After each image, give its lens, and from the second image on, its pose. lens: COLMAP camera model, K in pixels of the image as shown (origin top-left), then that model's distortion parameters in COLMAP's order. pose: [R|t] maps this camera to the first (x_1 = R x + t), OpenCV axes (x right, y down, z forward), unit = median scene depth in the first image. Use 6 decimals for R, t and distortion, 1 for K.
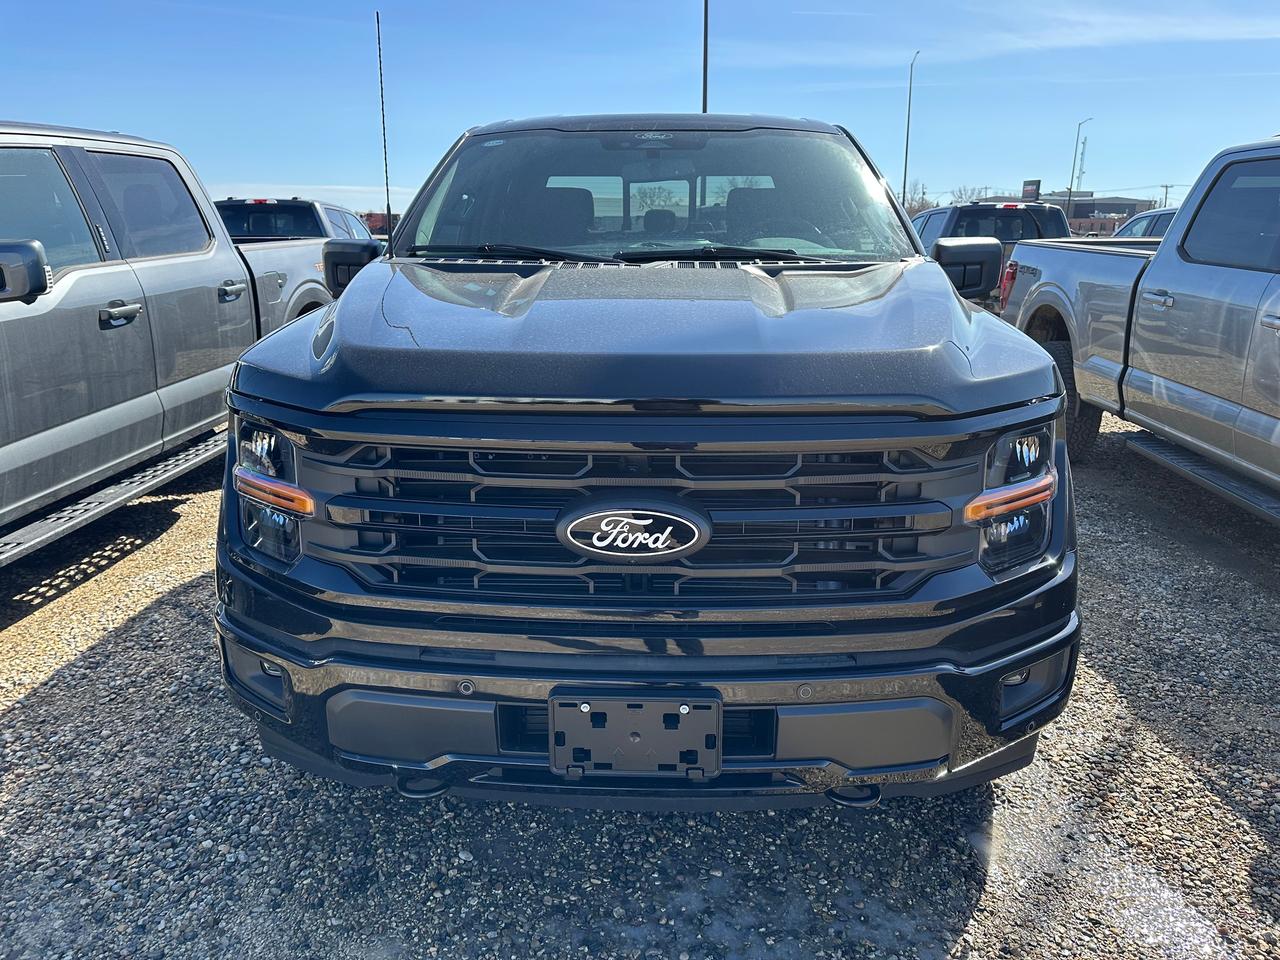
lens RADIAL K [[905.1, 0, 640.1], [0, 905.1, 391.5], [0, 0, 1]] dist [-0.049921, -0.003337]
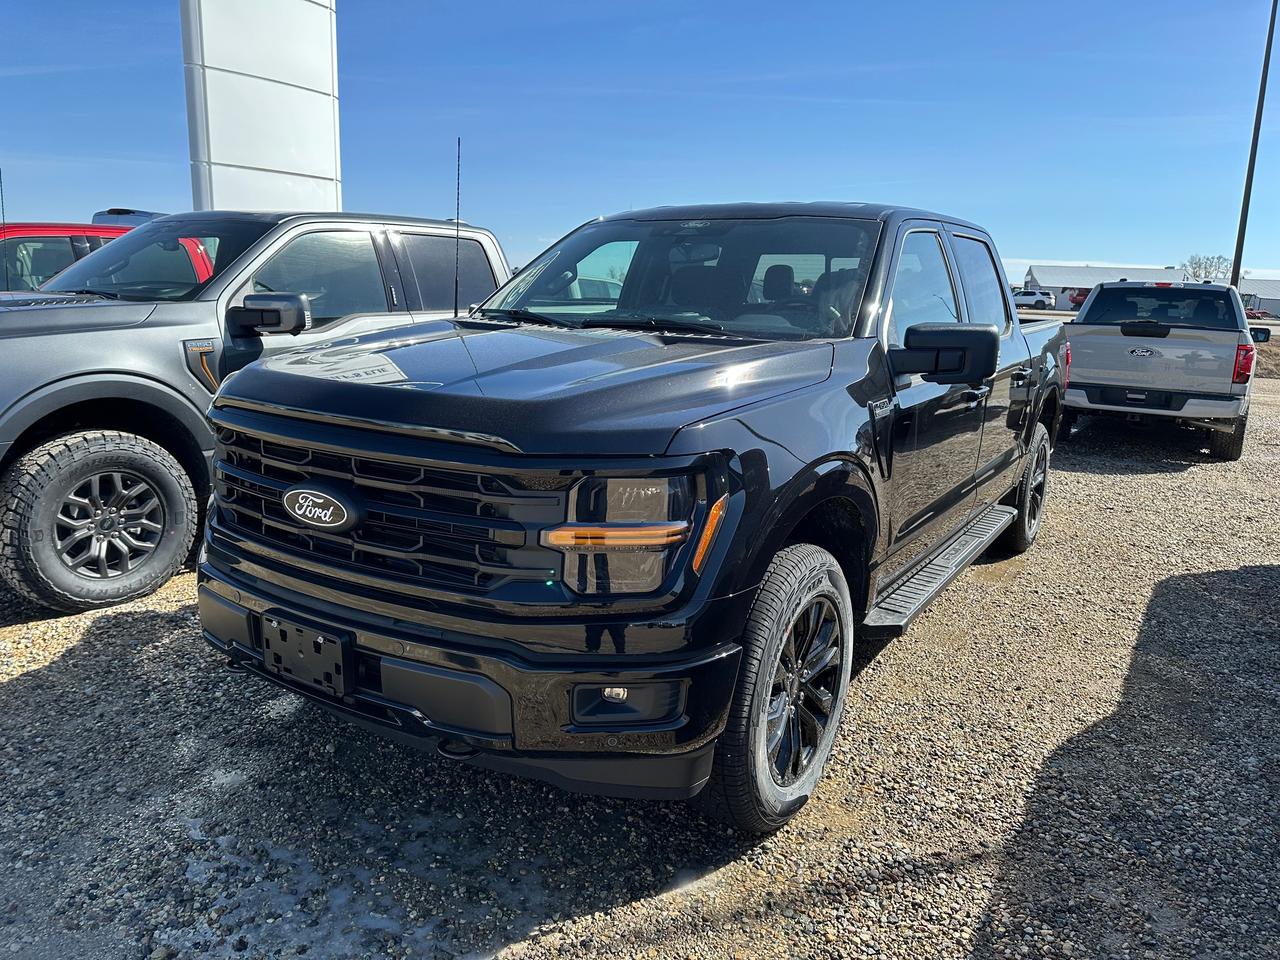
lens RADIAL K [[888.5, 0, 640.0], [0, 888.5, 480.0], [0, 0, 1]] dist [-0.036319, 0.002371]
pose [[0.879123, 0.132475, -0.457814, 1.039040], [-0.129932, 0.990825, 0.037206, -0.001370], [0.458542, 0.026776, 0.888269, 0.017819]]
